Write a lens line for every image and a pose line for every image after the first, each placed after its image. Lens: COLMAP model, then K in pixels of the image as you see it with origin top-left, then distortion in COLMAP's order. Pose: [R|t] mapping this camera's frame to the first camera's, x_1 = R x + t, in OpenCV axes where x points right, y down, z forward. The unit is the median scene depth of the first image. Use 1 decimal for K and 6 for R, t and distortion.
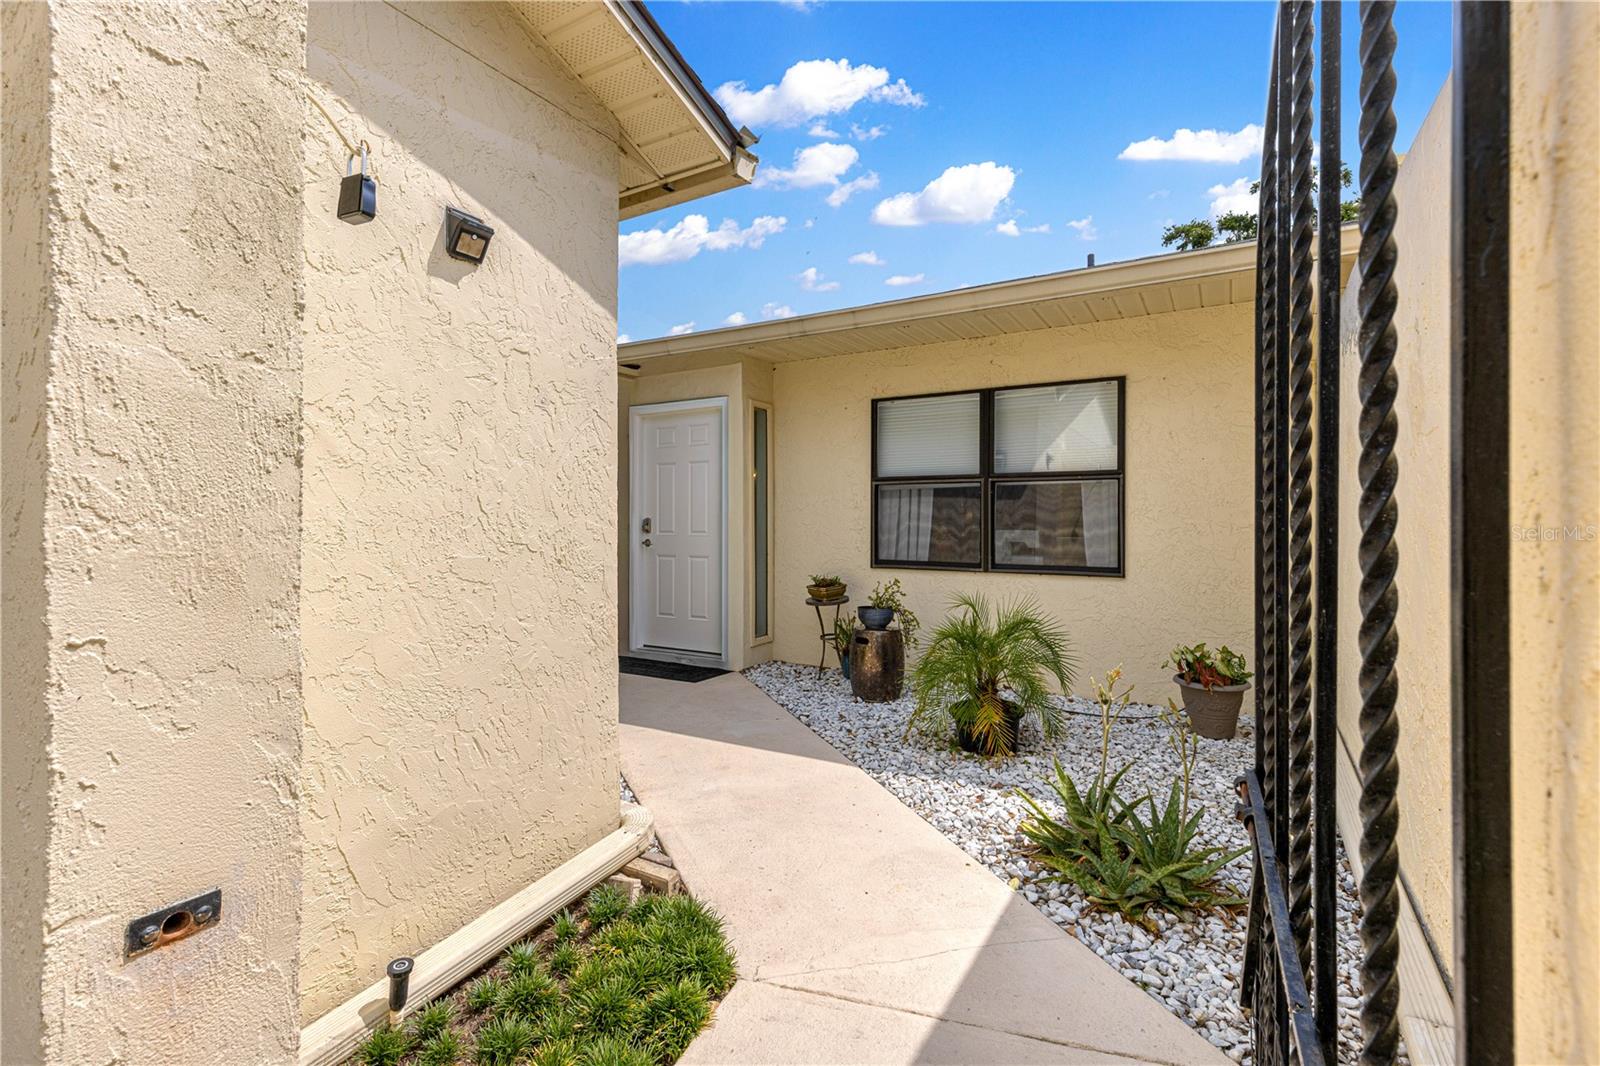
lens RADIAL K [[713.9, 0, 813.5], [0, 713.9, 533.0], [0, 0, 1]] dist [0.017711, 0.000322]
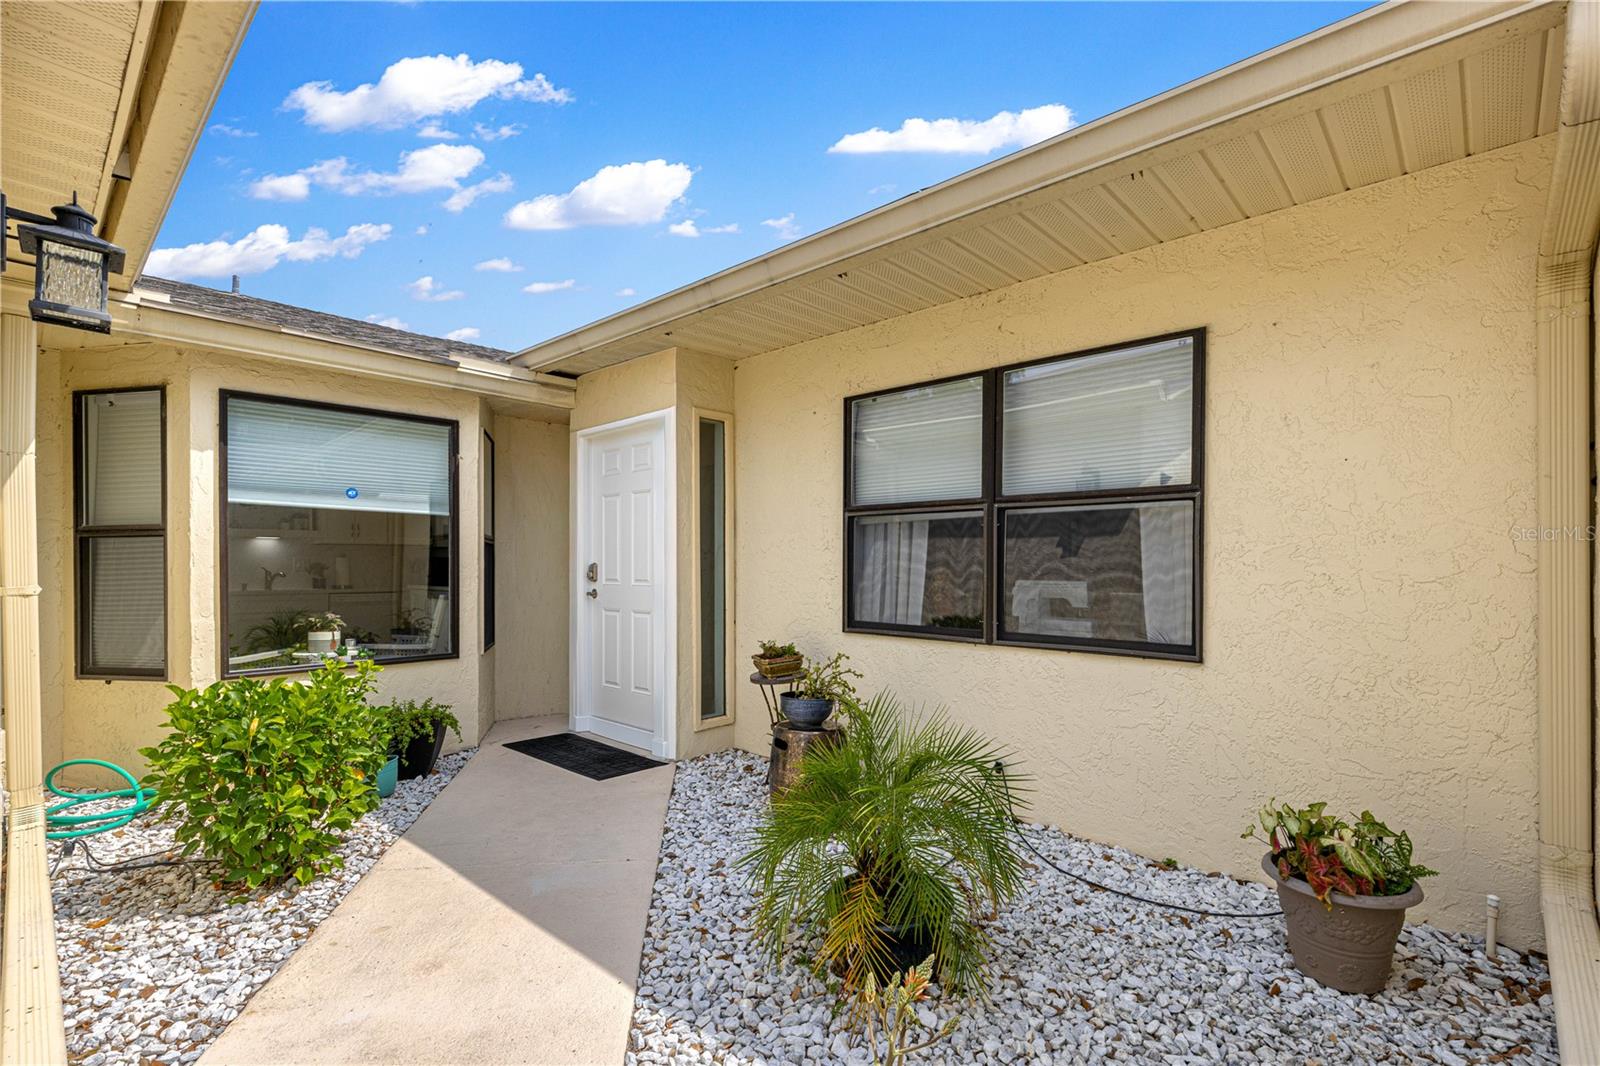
lens RADIAL K [[731.2, 0, 800.3], [0, 731.2, 581.1], [0, 0, 1]] dist [0.008912, -0.000144]
pose [[0.975435, 0.003824, -0.220256, 0.217827], [-0.001975, 0.999961, 0.008616, -0.010238], [0.220280, -0.007969, 0.975404, 0.294821]]
